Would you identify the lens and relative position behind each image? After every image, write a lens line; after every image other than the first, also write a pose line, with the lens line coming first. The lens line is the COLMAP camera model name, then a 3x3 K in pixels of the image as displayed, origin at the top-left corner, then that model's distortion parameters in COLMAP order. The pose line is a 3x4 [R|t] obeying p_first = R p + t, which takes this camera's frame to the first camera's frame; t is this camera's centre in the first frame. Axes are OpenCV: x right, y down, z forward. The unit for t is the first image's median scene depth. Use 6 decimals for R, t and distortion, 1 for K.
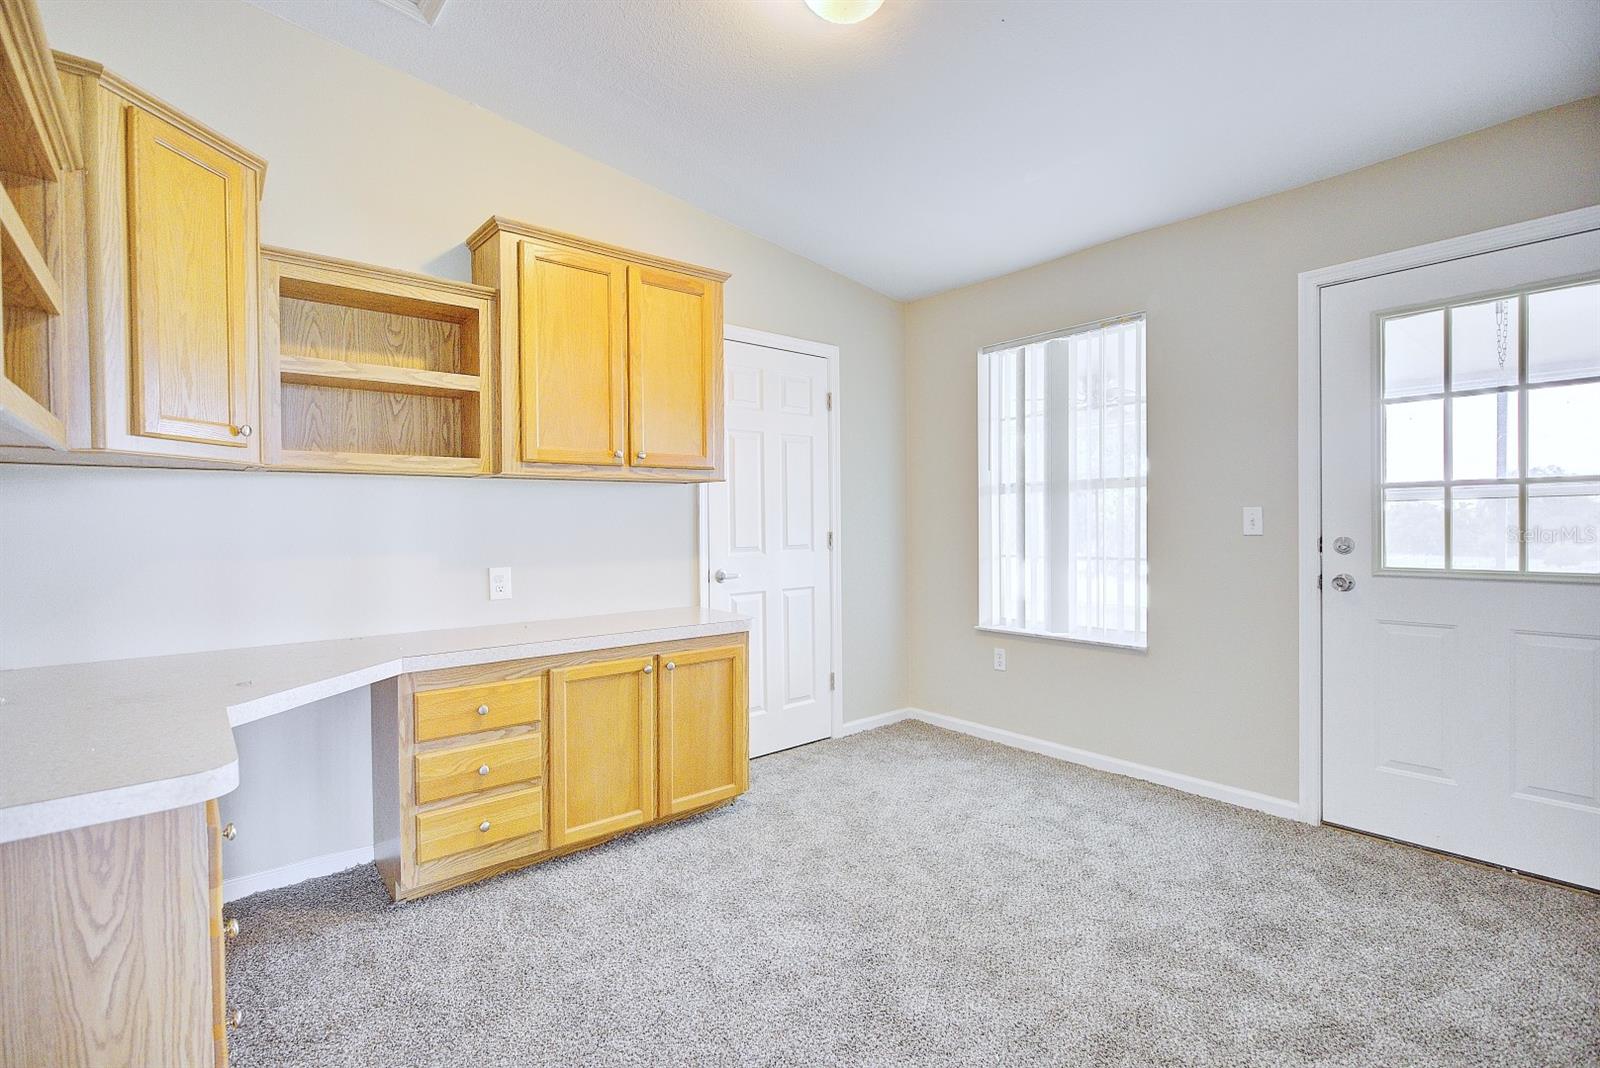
lens RADIAL K [[738.9, 0, 799.3], [0, 738.9, 526.2], [0, 0, 1]] dist [-0.006091, 0.002623]
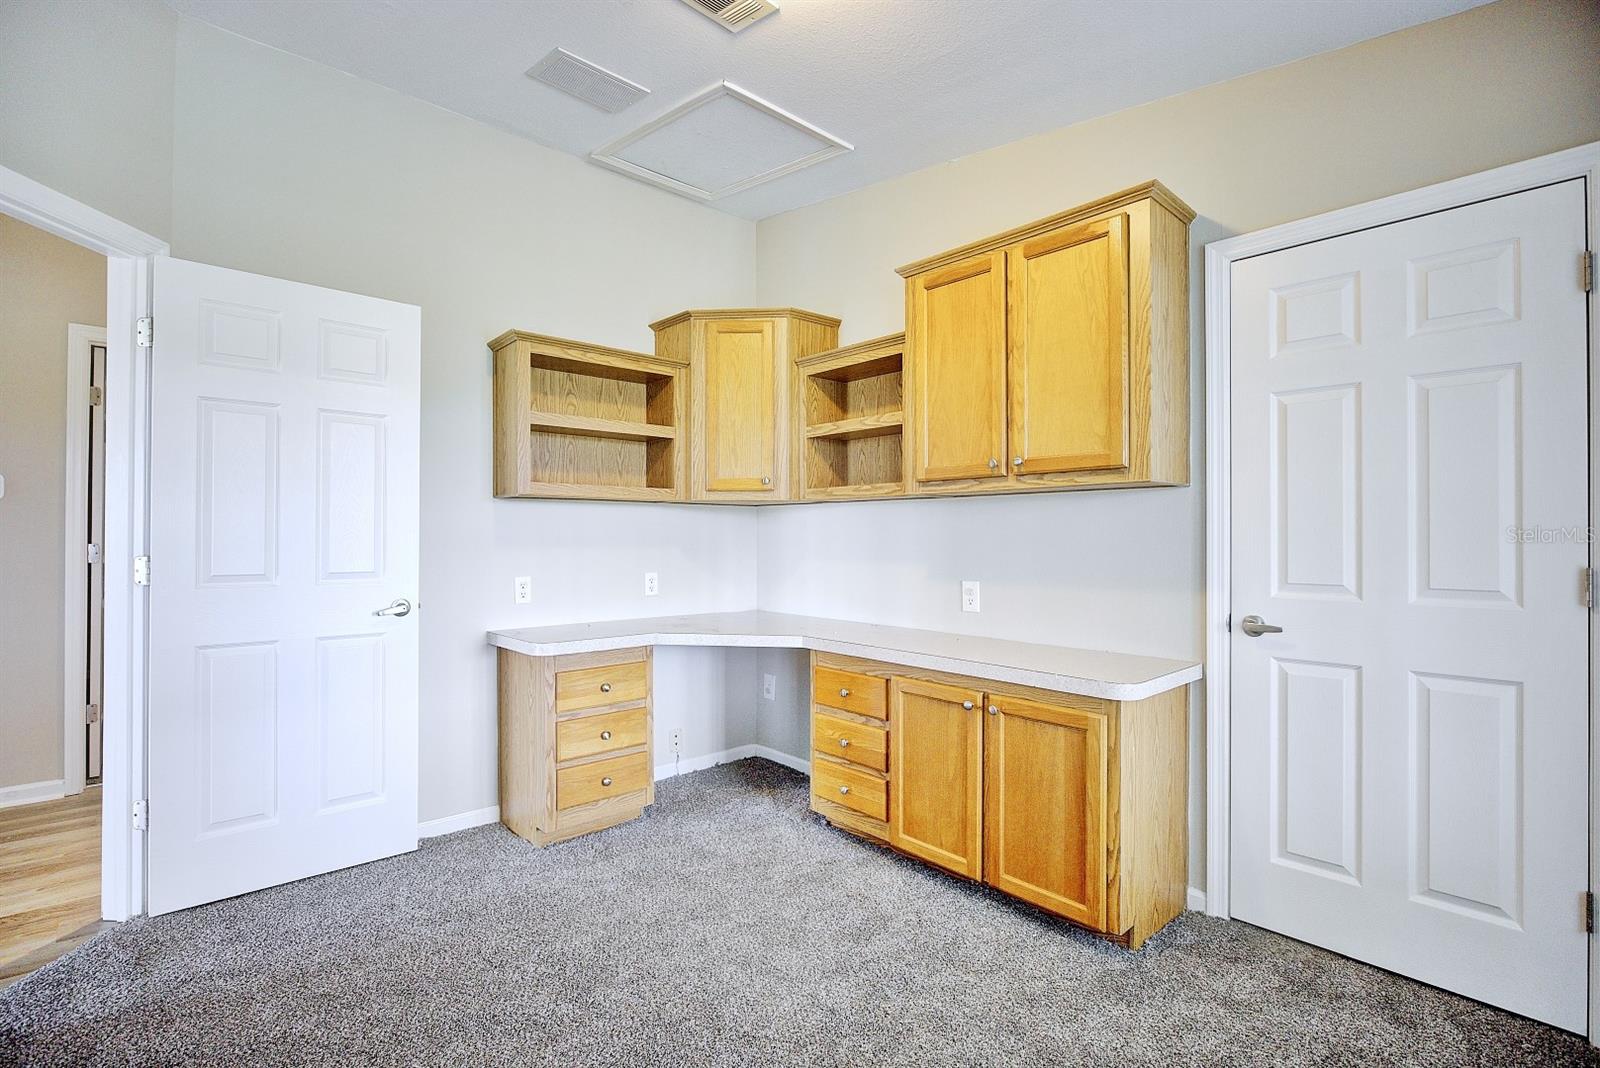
lens RADIAL K [[738.9, 0, 794.0], [0, 738.9, 533.0], [0, 0, 1]] dist [-0.006091, 0.002623]
pose [[0.034613, 0.003608, -0.999394, 0.664167], [-0.007694, 0.999965, 0.003343, -0.015115], [0.999371, 0.007573, 0.034640, 0.743845]]
